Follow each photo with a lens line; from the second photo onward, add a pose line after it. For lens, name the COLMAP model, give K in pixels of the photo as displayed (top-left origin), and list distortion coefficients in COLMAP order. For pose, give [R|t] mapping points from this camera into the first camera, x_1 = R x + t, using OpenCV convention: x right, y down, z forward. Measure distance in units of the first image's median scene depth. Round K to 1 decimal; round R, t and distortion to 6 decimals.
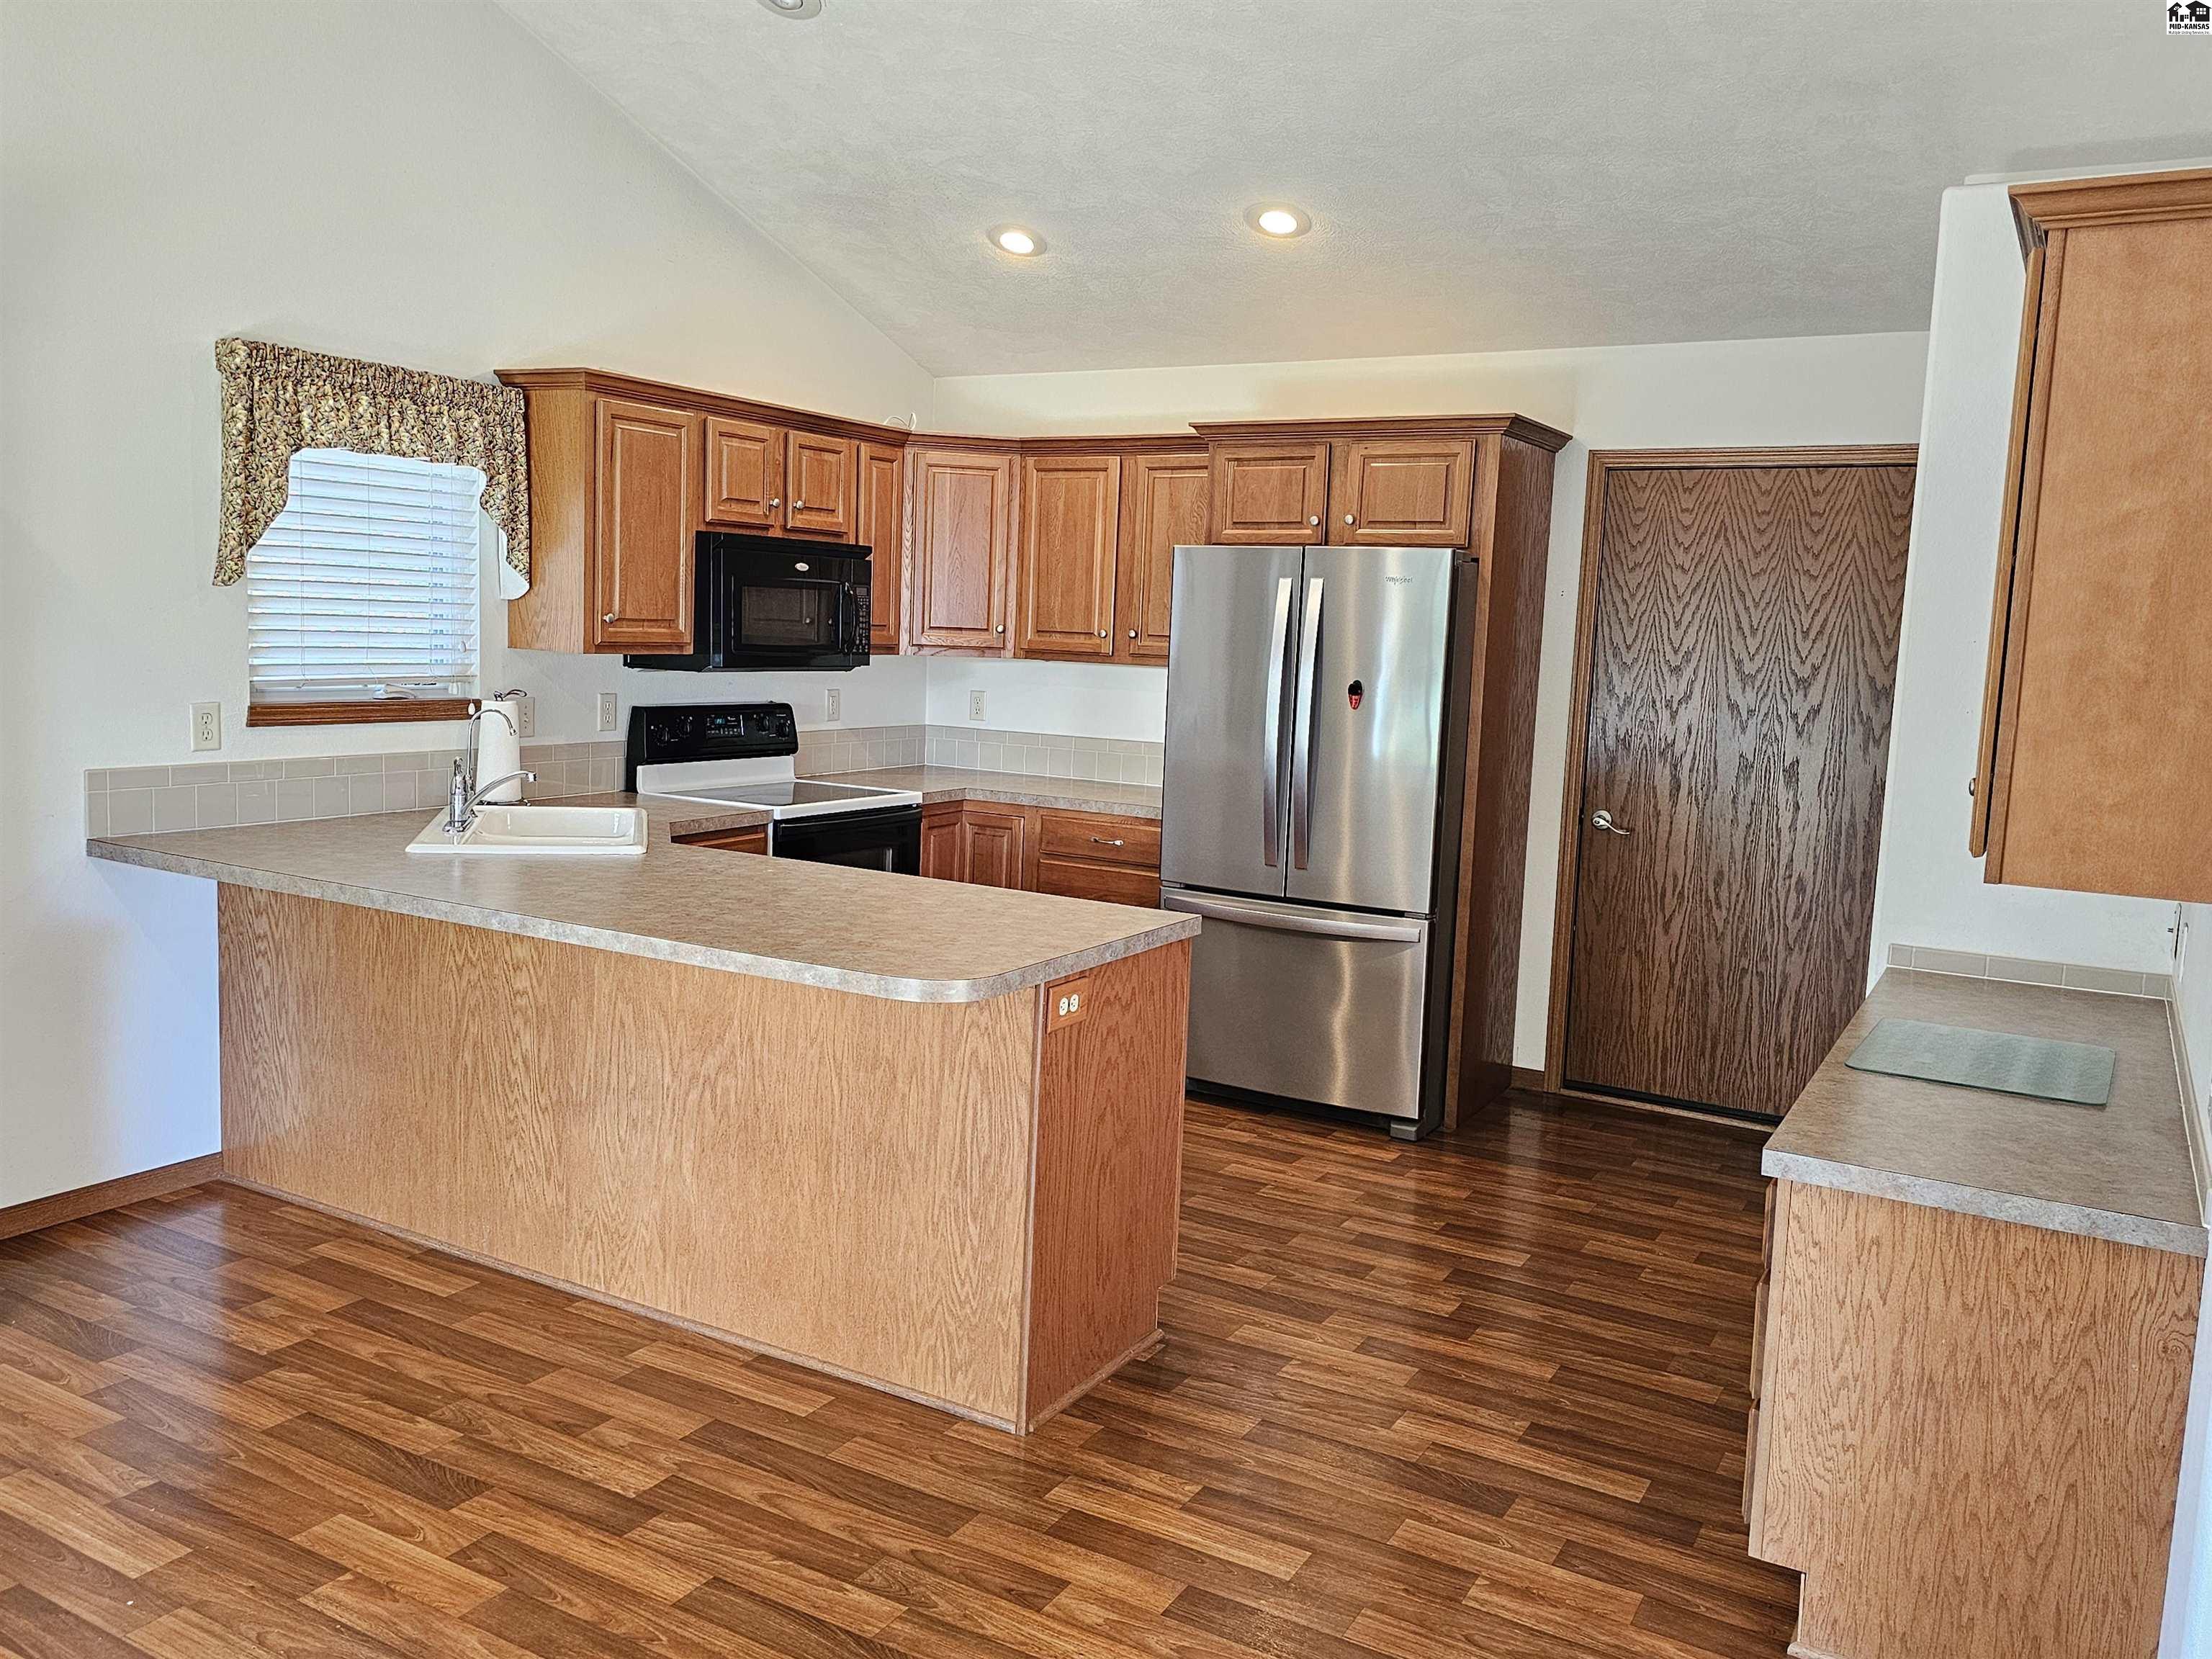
lens RADIAL K [[1714.4, 0, 1109.9], [0, 1714.4, 815.4], [0, 0, 1]] dist [0.042390, -0.030159]
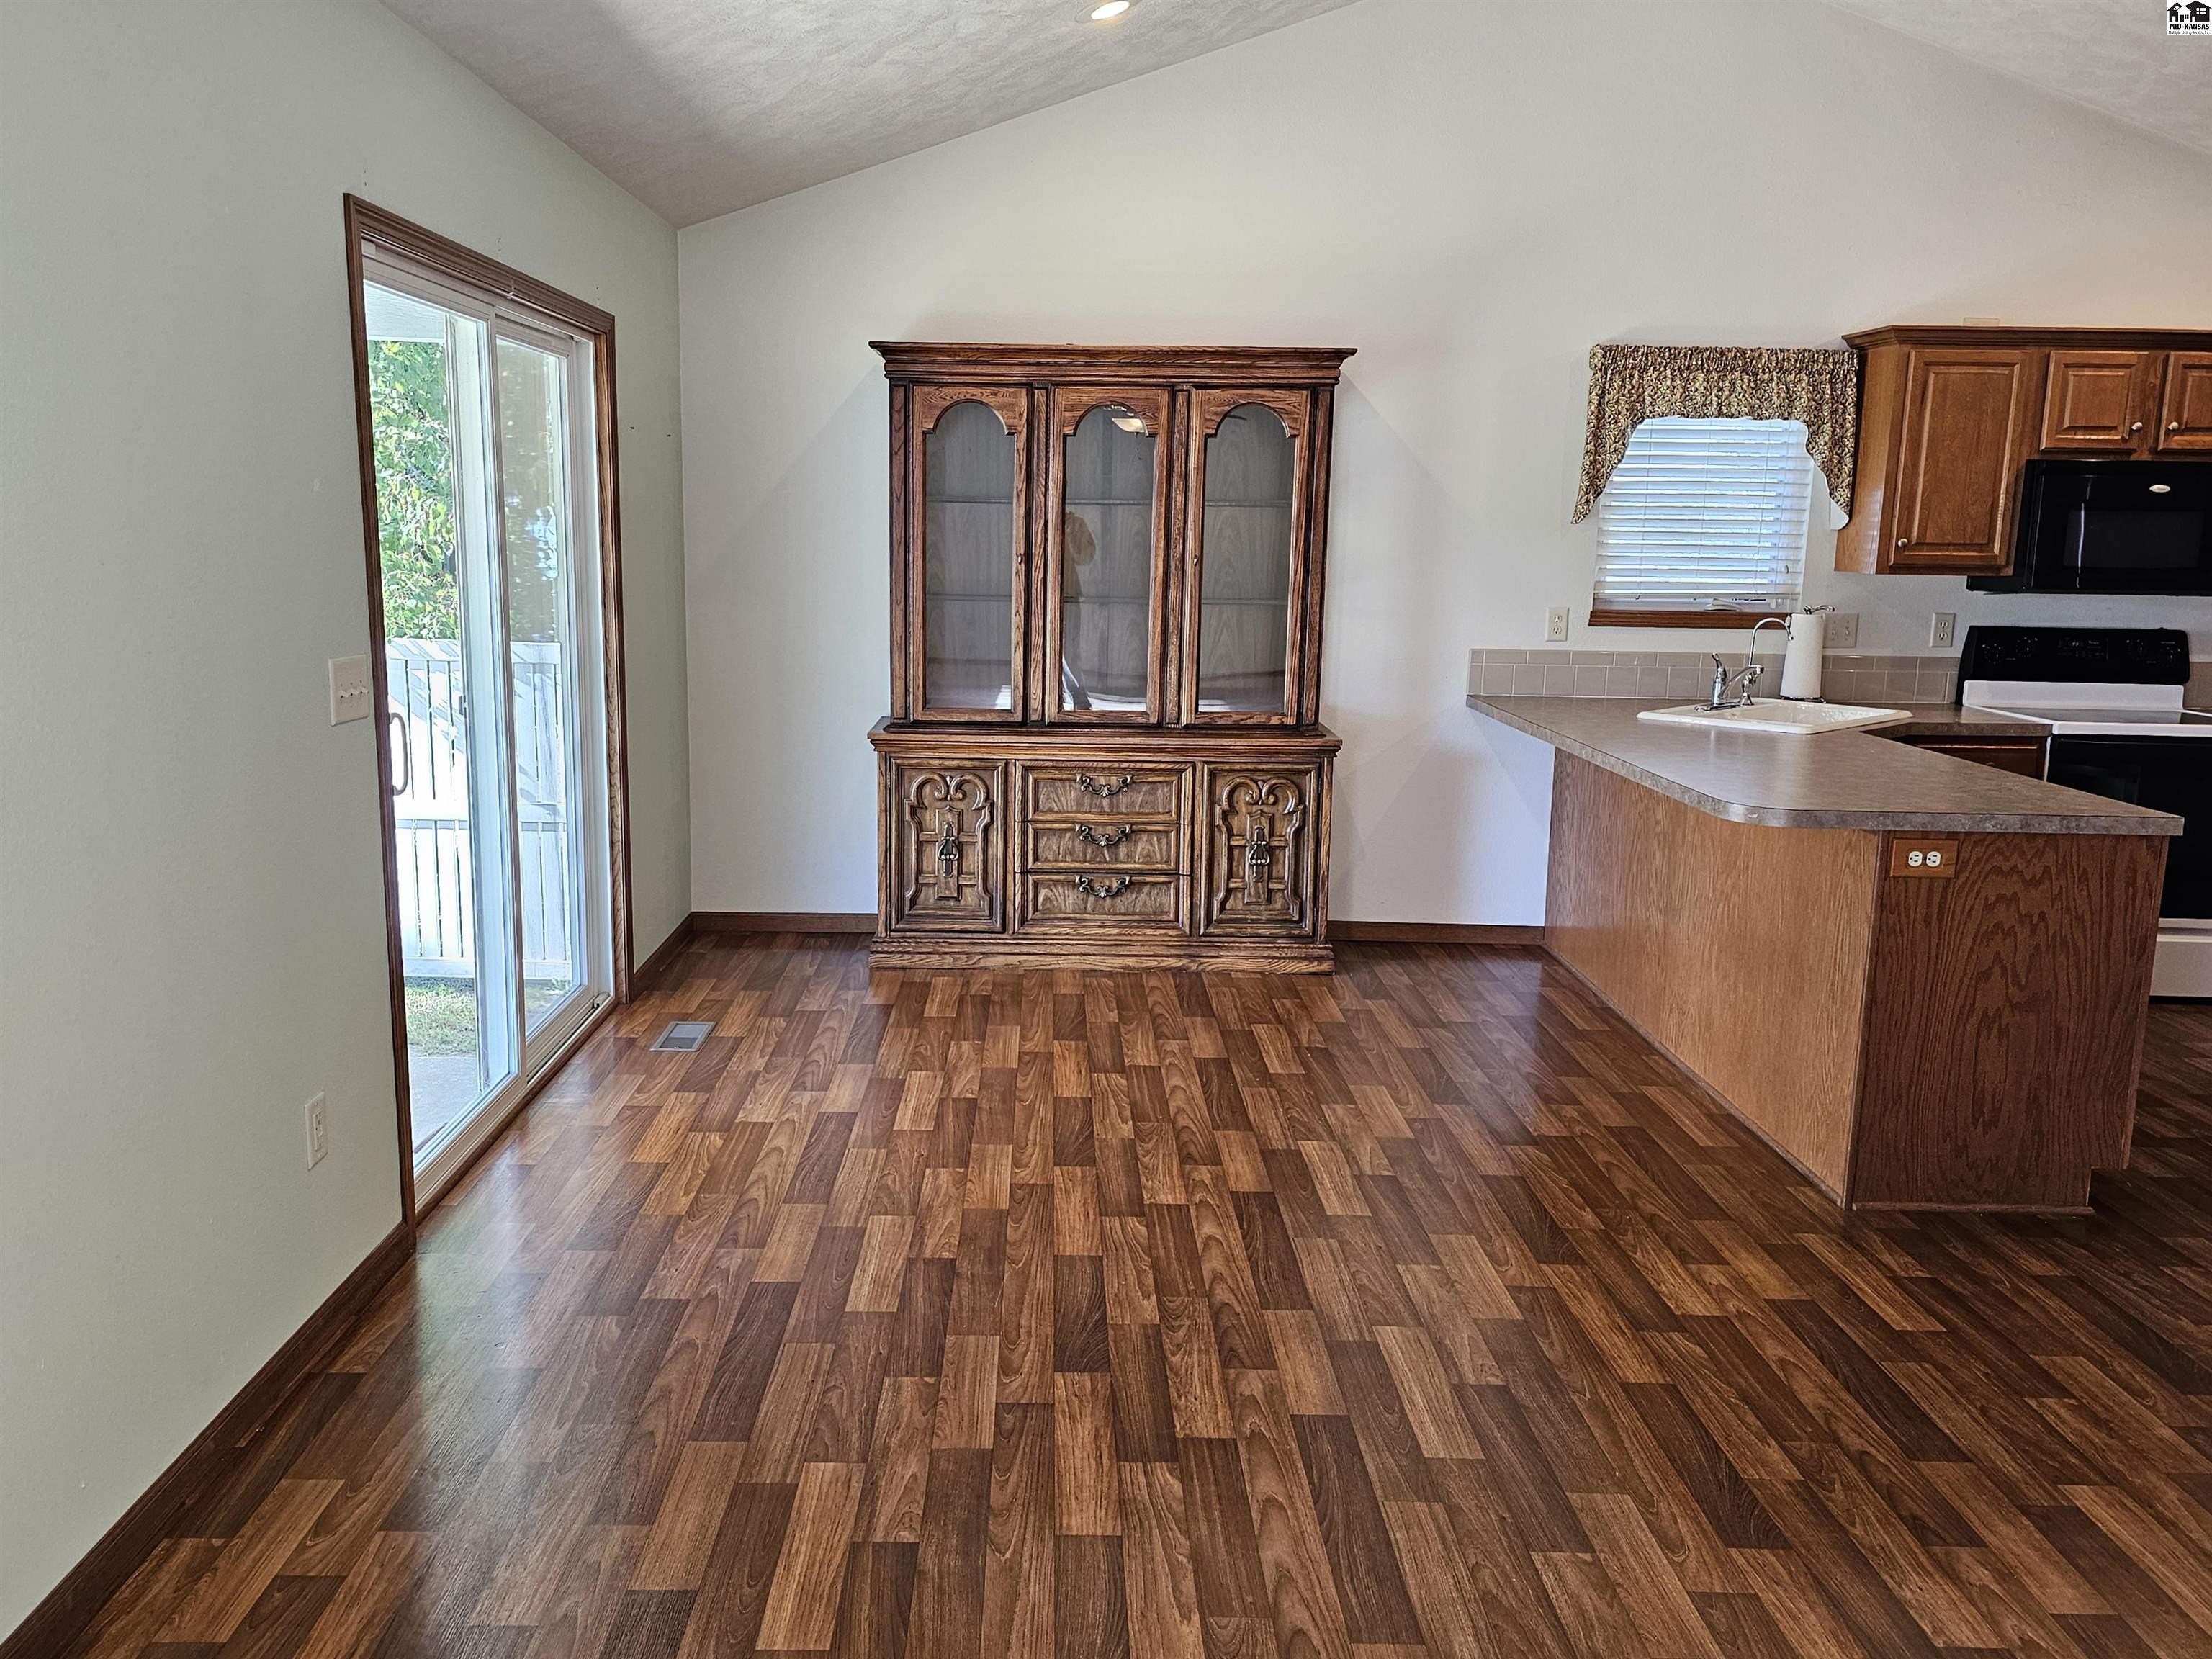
lens RADIAL K [[1714.4, 0, 1109.9], [0, 1714.4, 815.4], [0, 0, 1]] dist [0.042390, -0.030159]
pose [[0.536059, 0.113086, -0.836572, 0.433416], [-0.093336, 0.992851, 0.074404, 0.030556], [0.839005, 0.038197, 0.542781, -0.061876]]
